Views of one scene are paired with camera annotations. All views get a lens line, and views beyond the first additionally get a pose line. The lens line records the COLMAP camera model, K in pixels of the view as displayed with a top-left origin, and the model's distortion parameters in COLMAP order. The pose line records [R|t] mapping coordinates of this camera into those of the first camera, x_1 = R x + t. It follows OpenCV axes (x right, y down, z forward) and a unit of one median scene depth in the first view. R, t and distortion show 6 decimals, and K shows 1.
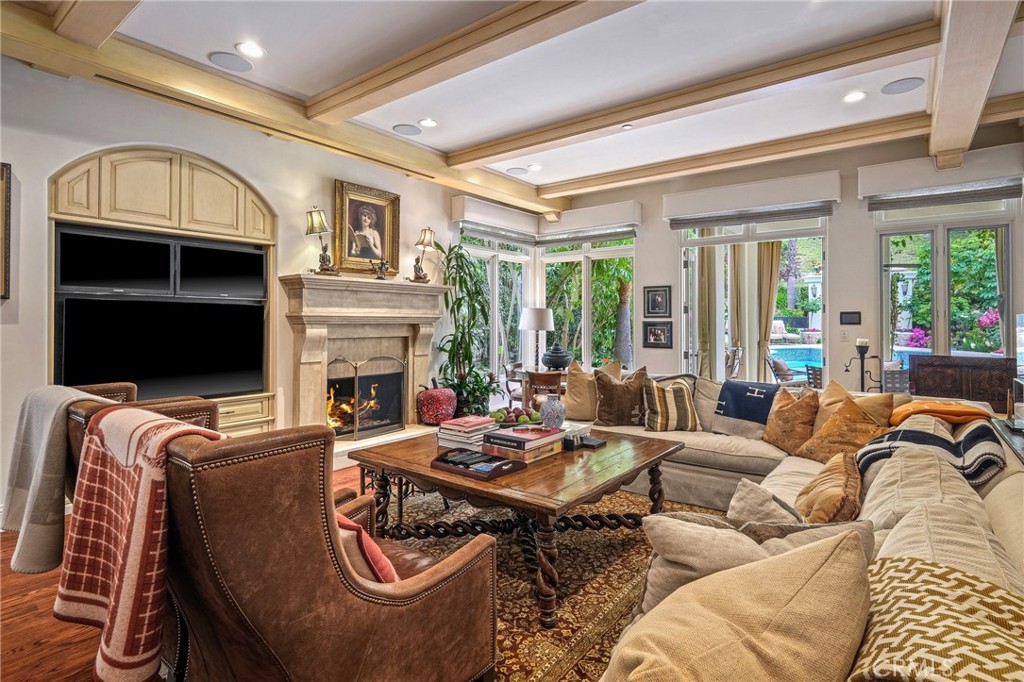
lens RADIAL K [[511.7, 0, 511.7], [0, 511.7, 319.4], [0, 0, 1]] dist [0.000519, 0.000000]
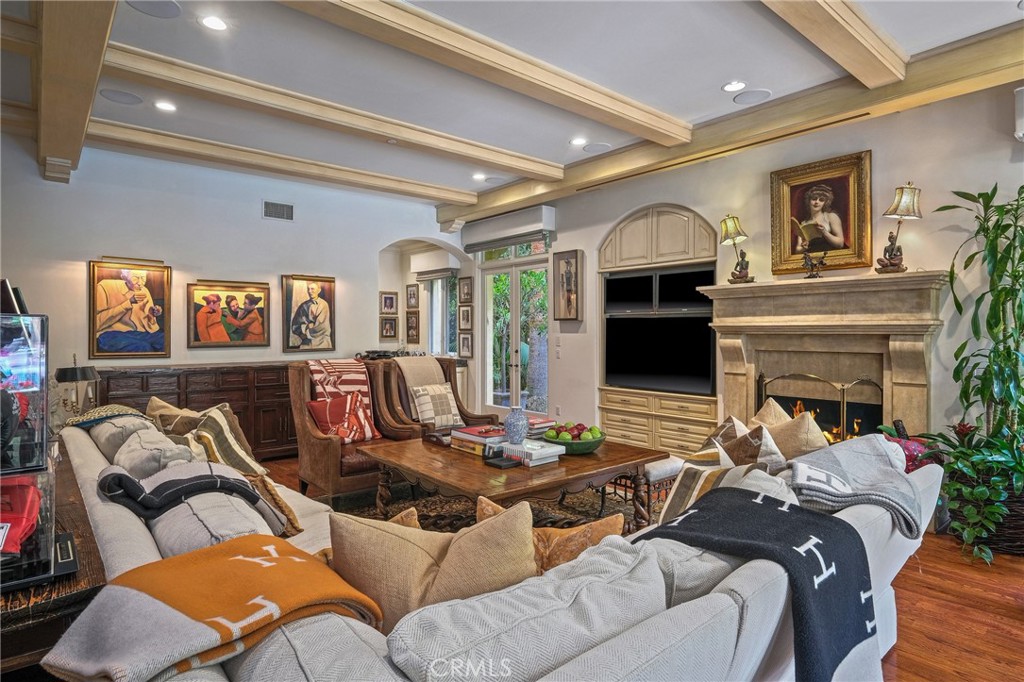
lens RADIAL K [[560.4, 0, 512.0], [0, 560.4, 341.0], [0, 0, 1]] dist [0.000799, 0.000135]
pose [[-0.210876, 0.016615, -0.977372, 0.680220], [0.007213, 0.999855, 0.015441, 0.001915], [0.977486, -0.003794, -0.210965, 0.732405]]
